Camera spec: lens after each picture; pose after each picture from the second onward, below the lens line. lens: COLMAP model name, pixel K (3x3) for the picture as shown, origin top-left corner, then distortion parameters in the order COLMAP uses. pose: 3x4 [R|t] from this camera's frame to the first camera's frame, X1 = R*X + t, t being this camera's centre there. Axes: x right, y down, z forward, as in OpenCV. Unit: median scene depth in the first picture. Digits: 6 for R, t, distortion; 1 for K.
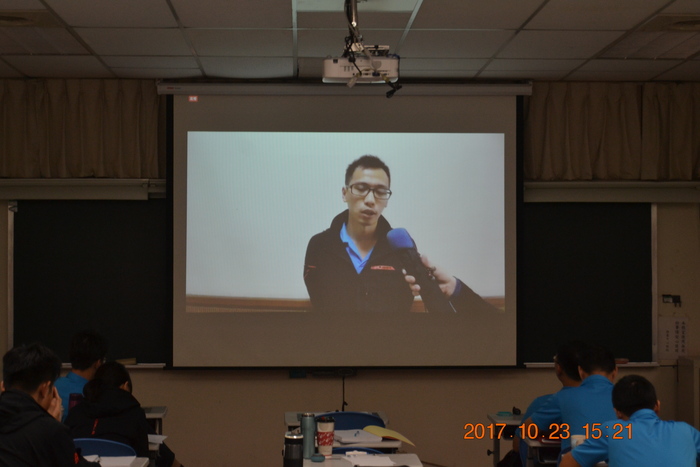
lens RADIAL K [[1586.3, 0, 350.0], [0, 1586.3, 233.0], [0, 0, 1]] dist [-0.014950, 0.000000]
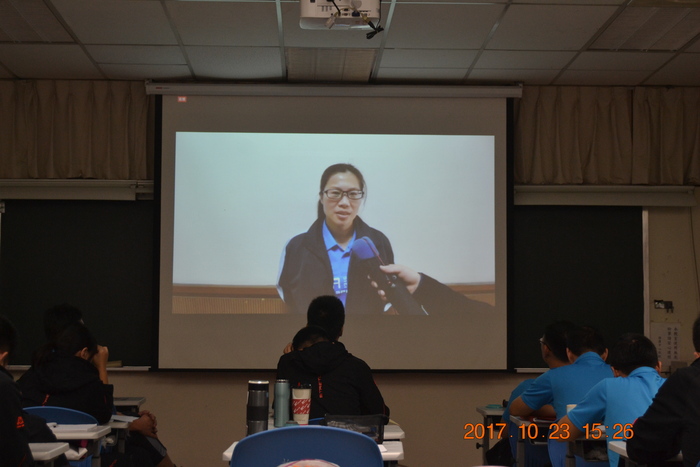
lens RADIAL K [[1453.6, 0, 349.3], [0, 1453.6, 227.9], [0, 0, 1]] dist [-0.022004, 0.000000]
pose [[0.999978, 0.004413, -0.004945, 0.011117], [-0.004697, 0.998239, -0.059128, 0.049539], [0.004676, 0.059150, 0.998238, 0.093519]]
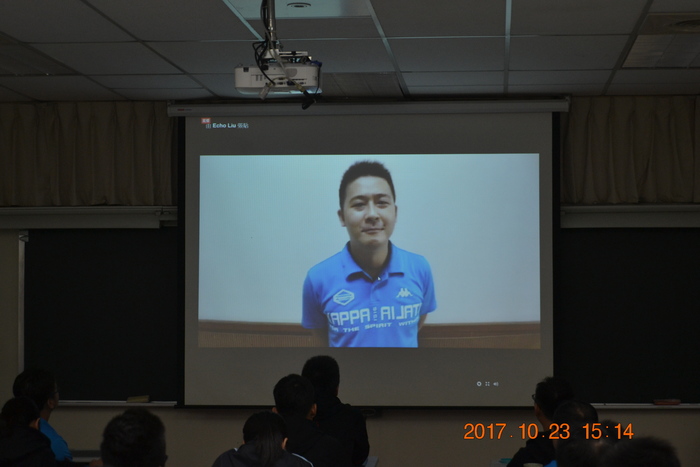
lens RADIAL K [[1586.3, 0, 349.0], [0, 1586.3, 233.9], [0, 0, 1]] dist [-0.014950, 0.000000]
pose [[0.992392, -0.006328, -0.122955, 0.101169], [0.003895, 0.999792, -0.020020, 0.001789], [0.123056, 0.019389, 0.992210, 0.075509]]
